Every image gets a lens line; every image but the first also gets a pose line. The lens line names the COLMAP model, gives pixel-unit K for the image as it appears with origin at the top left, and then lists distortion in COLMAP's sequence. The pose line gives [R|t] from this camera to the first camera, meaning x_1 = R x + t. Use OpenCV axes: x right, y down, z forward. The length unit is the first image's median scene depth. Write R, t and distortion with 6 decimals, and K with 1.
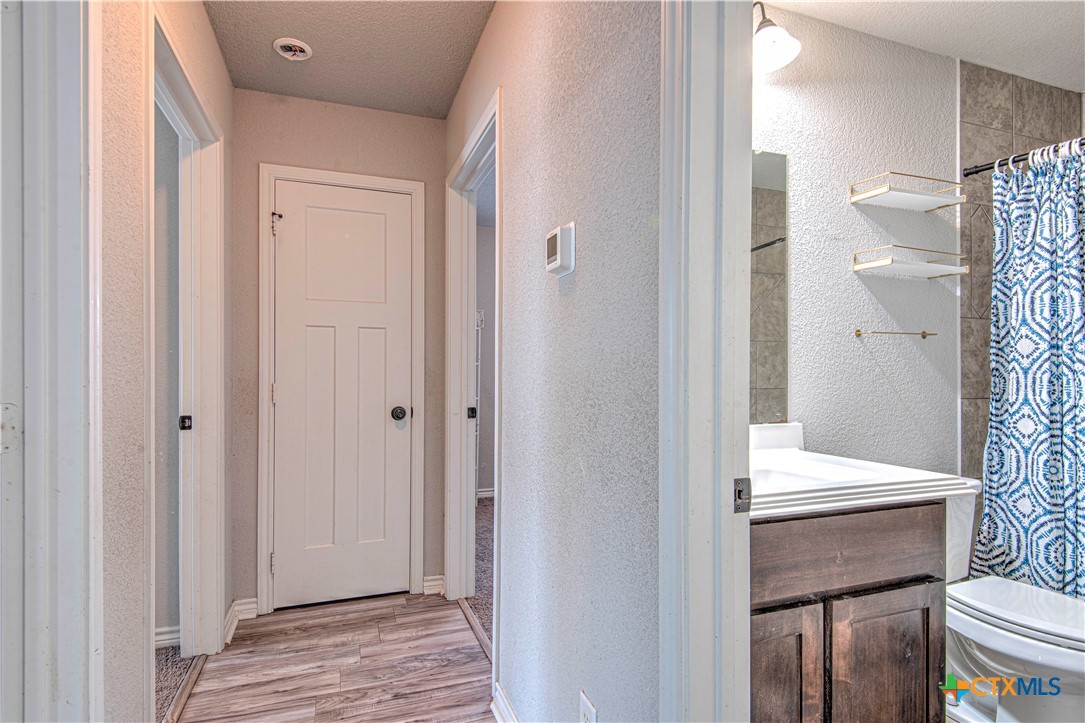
lens RADIAL K [[512.0, 0, 537.7], [0, 512.0, 372.8], [0, 0, 1]] dist [0.010166, -0.007478]
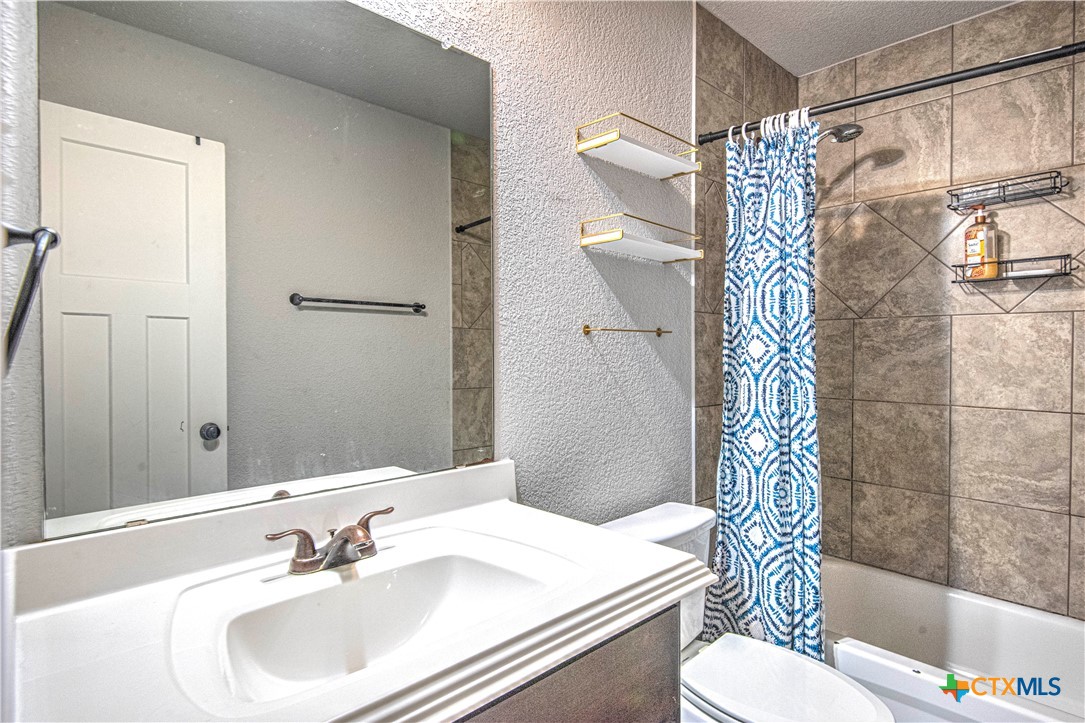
lens RADIAL K [[548.7, 0, 547.4], [0, 548.7, 372.1], [0, 0, 1]] dist [0.023932, -0.014916]
pose [[0.909175, -0.020659, 0.415902, 0.247601], [0.007861, 0.999442, 0.032462, -0.043778], [-0.416341, -0.026244, 0.908830, 0.306565]]
